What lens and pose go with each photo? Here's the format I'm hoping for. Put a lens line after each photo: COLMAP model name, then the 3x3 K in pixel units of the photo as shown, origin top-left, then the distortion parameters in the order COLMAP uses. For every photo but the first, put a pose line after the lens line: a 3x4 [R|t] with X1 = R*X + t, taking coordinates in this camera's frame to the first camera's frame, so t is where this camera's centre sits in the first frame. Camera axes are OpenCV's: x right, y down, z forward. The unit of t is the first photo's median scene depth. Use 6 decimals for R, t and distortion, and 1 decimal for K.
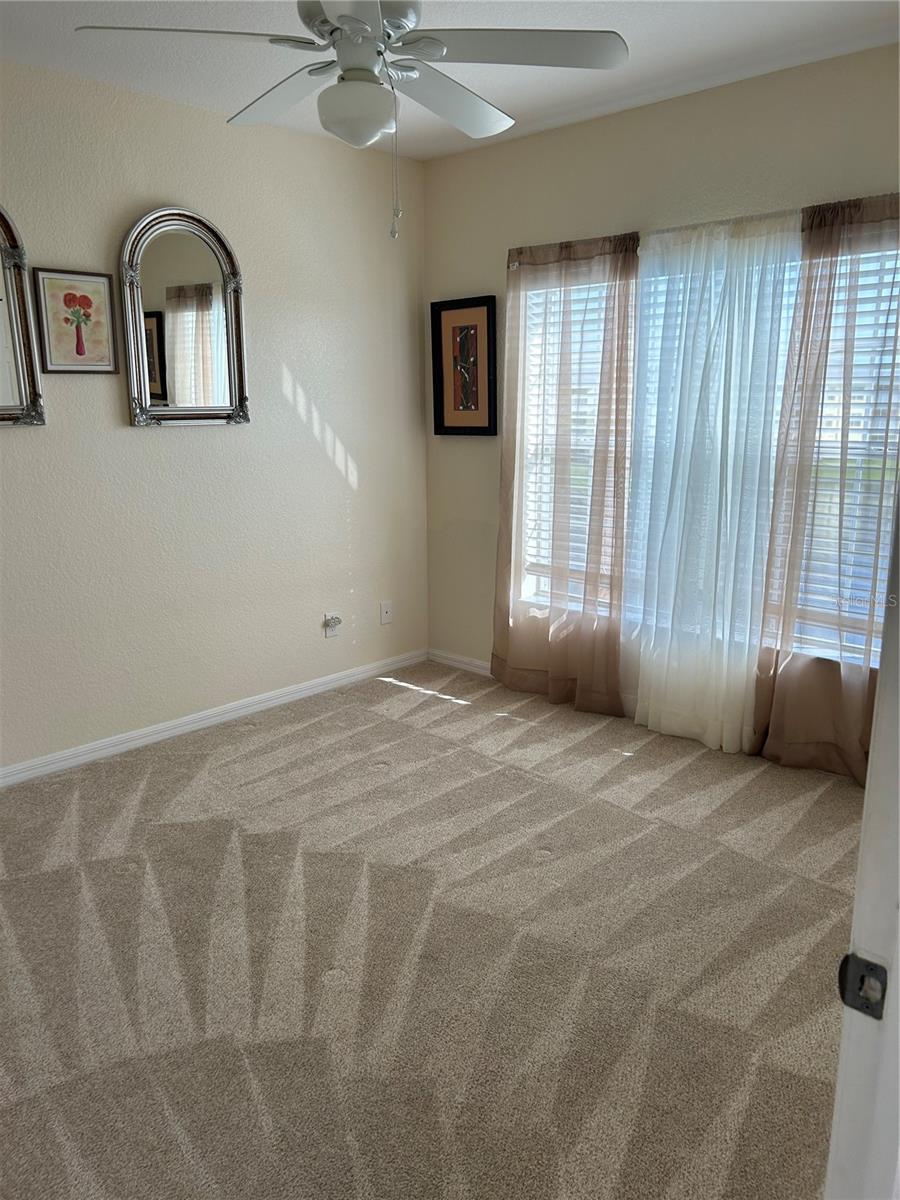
lens RADIAL K [[908.7, 0, 450.0], [0, 908.7, 600.0], [0, 0, 1]] dist [0.076159, -0.097525]
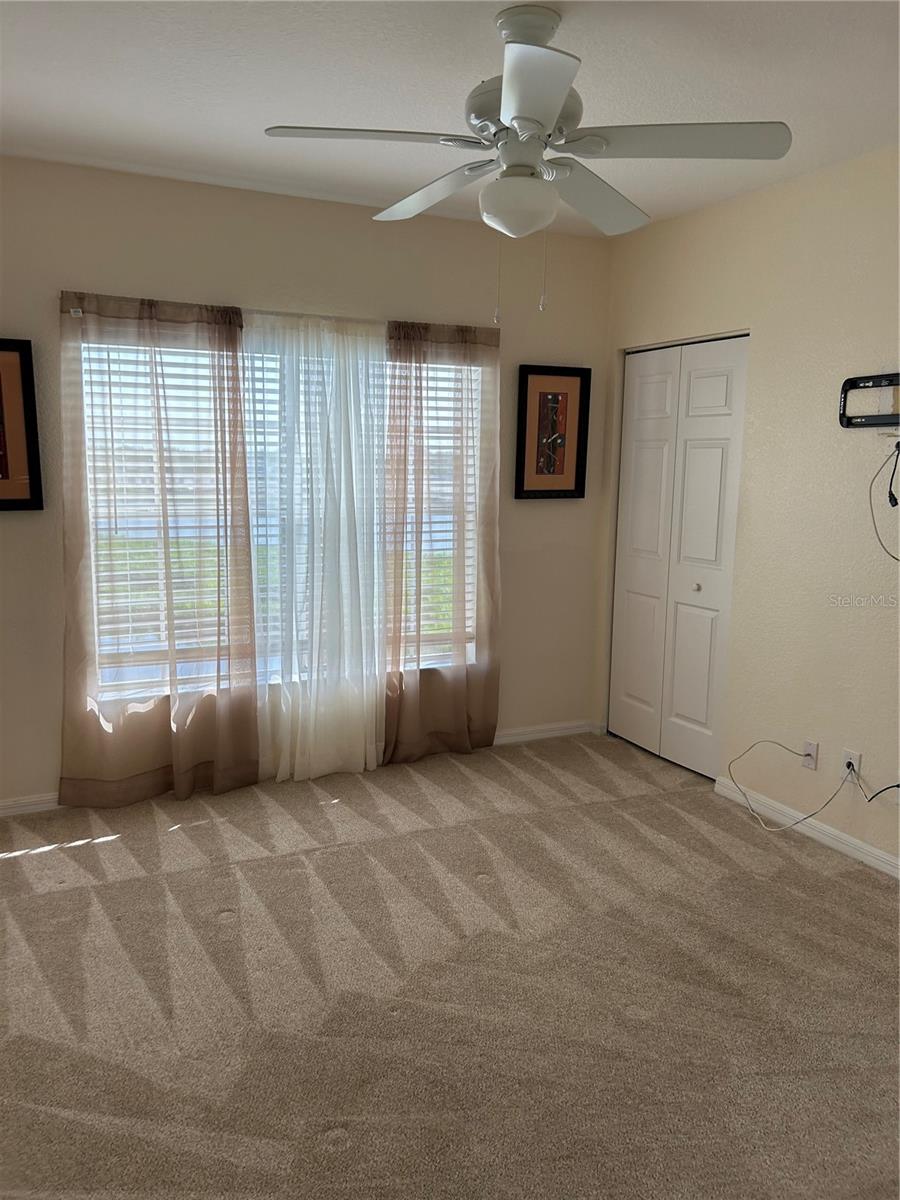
lens RADIAL K [[871.4, 0, 450.0], [0, 871.4, 600.0], [0, 0, 1]] dist [-0.008446, -0.005300]
pose [[0.344226, -0.133256, 0.929382, -0.654169], [0.197132, 0.978070, 0.067223, -0.098078], [-0.917958, 0.160071, 0.362946, 0.475171]]
